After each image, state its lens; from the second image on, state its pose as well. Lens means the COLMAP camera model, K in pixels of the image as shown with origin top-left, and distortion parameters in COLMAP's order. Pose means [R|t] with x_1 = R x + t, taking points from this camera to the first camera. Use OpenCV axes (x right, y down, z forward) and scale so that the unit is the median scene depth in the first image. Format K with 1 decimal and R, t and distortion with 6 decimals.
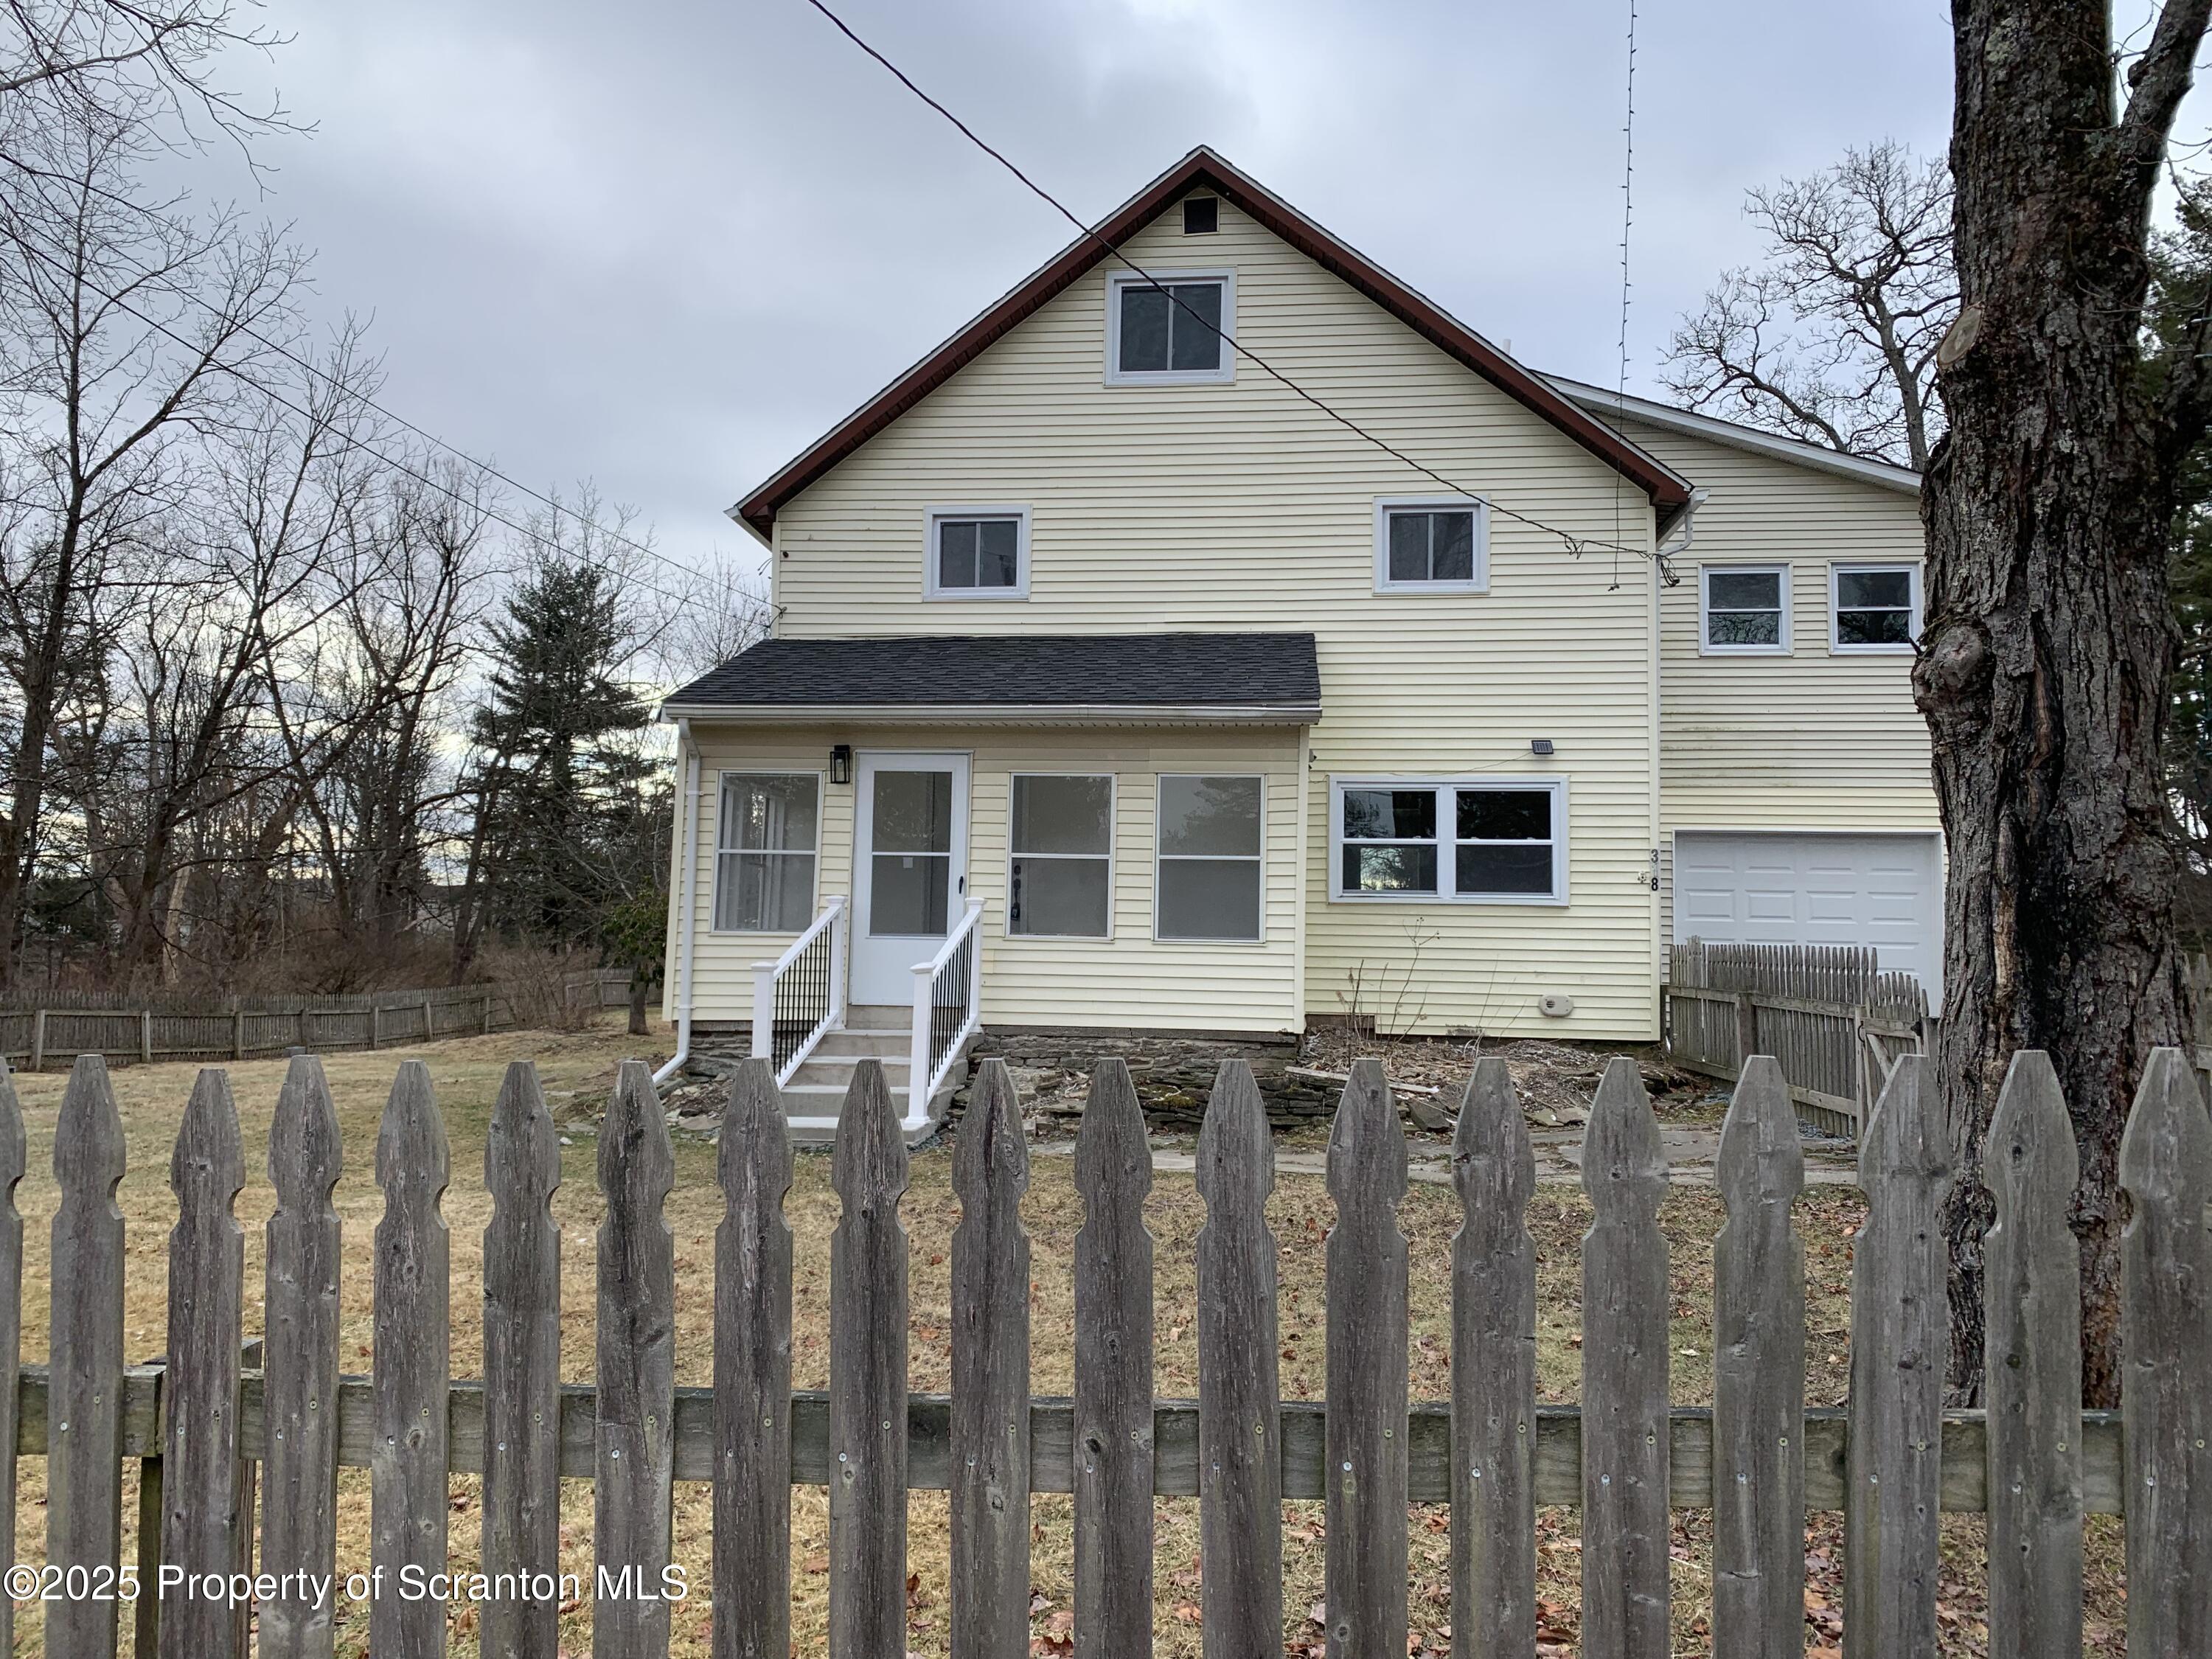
lens RADIAL K [[1697.9, 0, 1101.3], [0, 1697.9, 795.8], [0, 0, 1]] dist [0.135632, -0.228005]
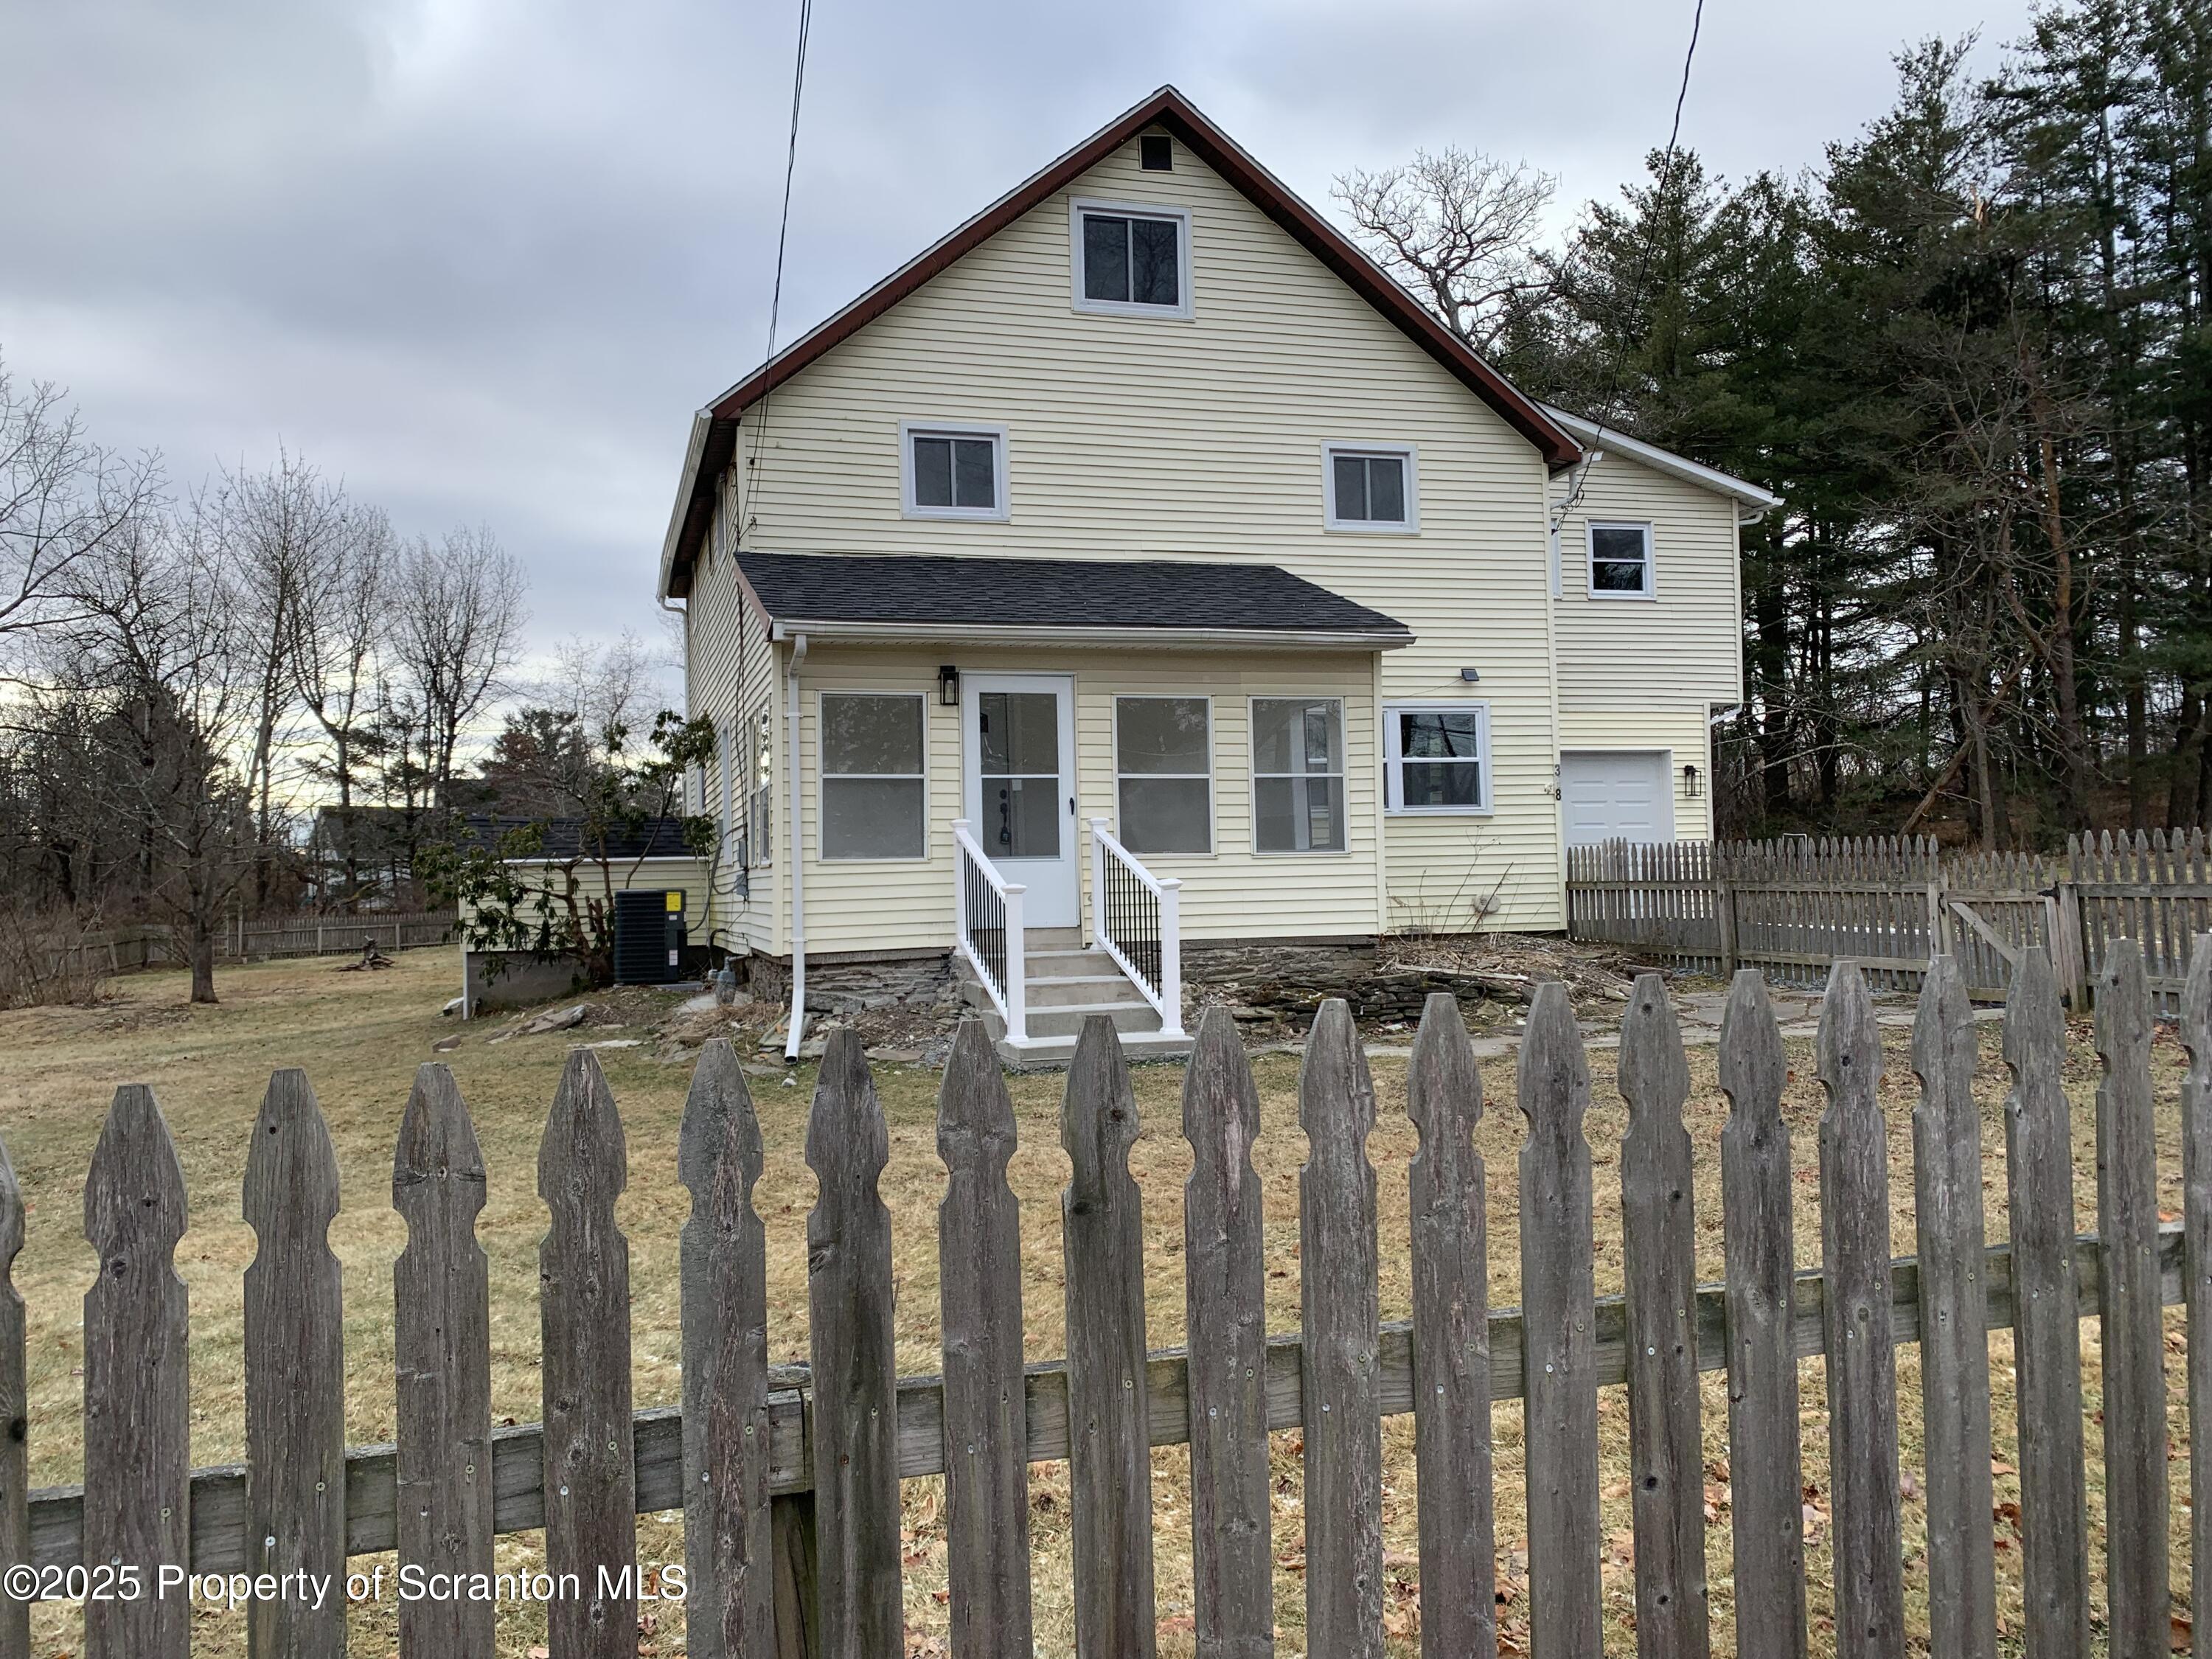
lens RADIAL K [[1700.7, 0, 1139.0], [0, 1700.7, 793.1], [0, 0, 1]] dist [0.069085, -0.061317]
pose [[0.922311, -0.017766, 0.386041, -0.379496], [0.003131, 0.999253, 0.038507, 0.005241], [-0.386437, -0.034306, 0.921678, 0.050565]]
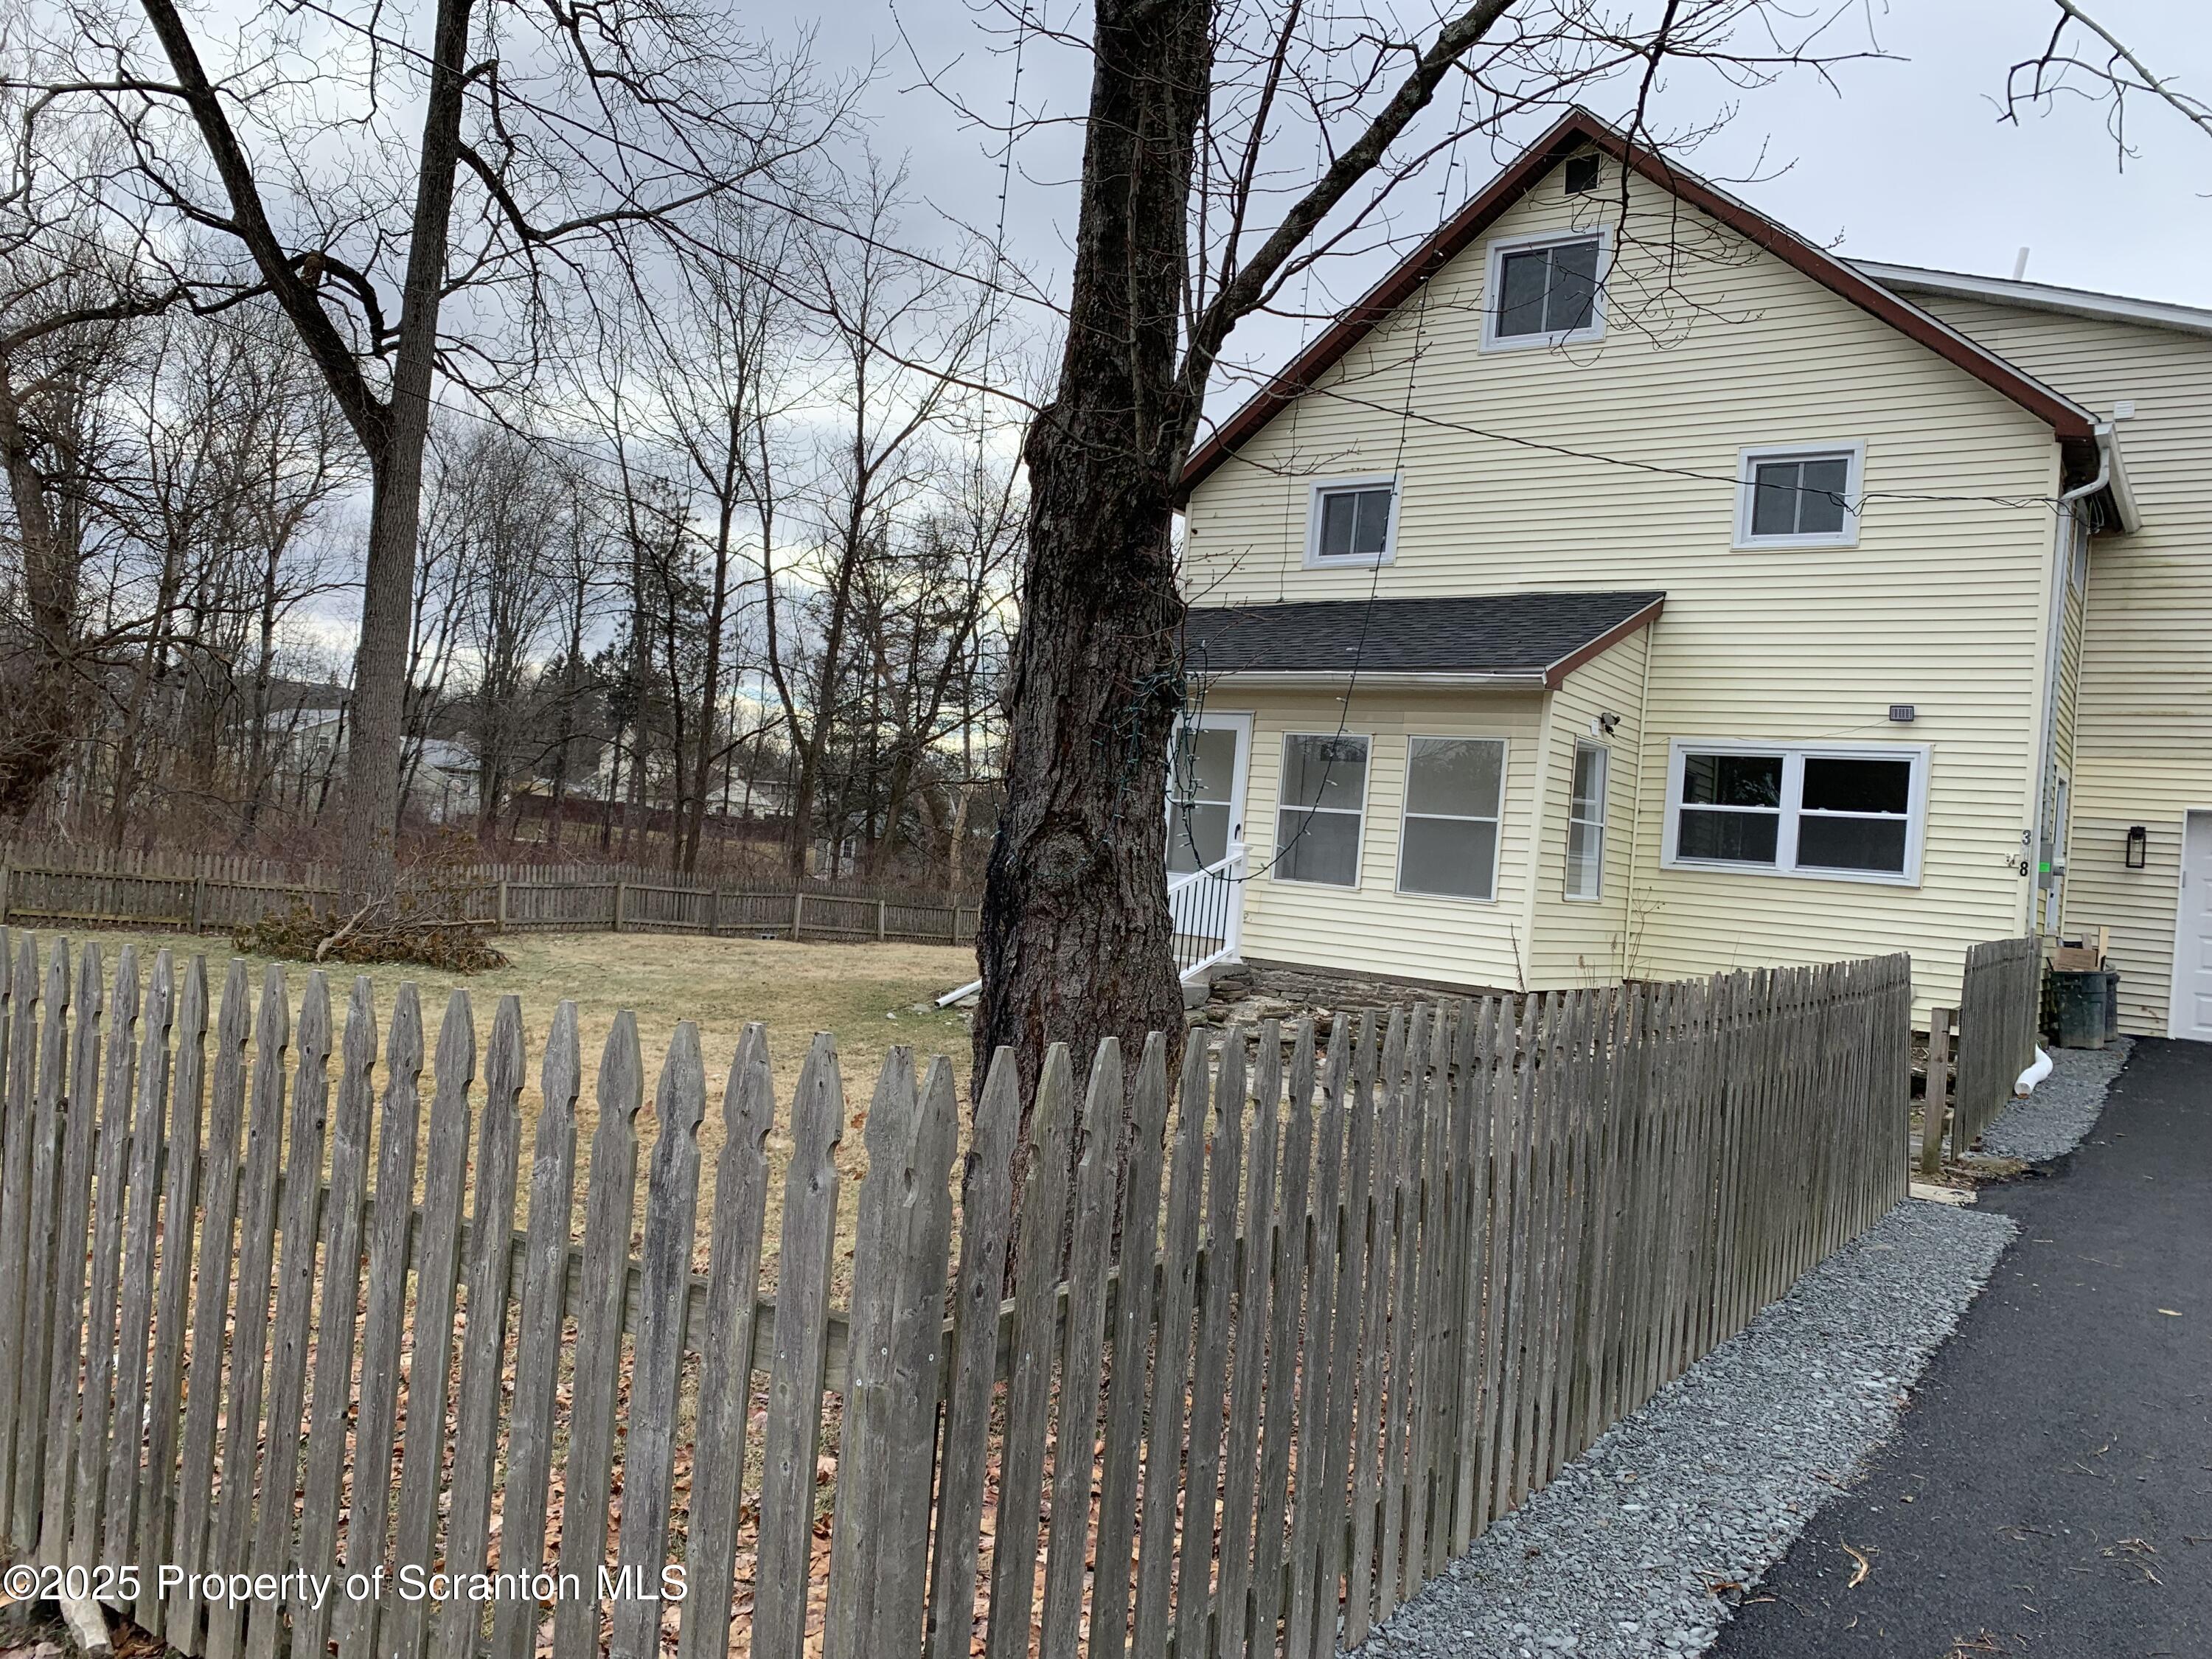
lens RADIAL K [[1723.1, 0, 1099.7], [0, 1723.1, 786.8], [0, 0, 1]] dist [0.041996, -0.063086]
pose [[0.876166, 0.036724, -0.480609, 0.332045], [-0.020630, 0.999037, 0.038728, -0.016347], [0.481569, -0.024017, 0.876079, -0.026793]]
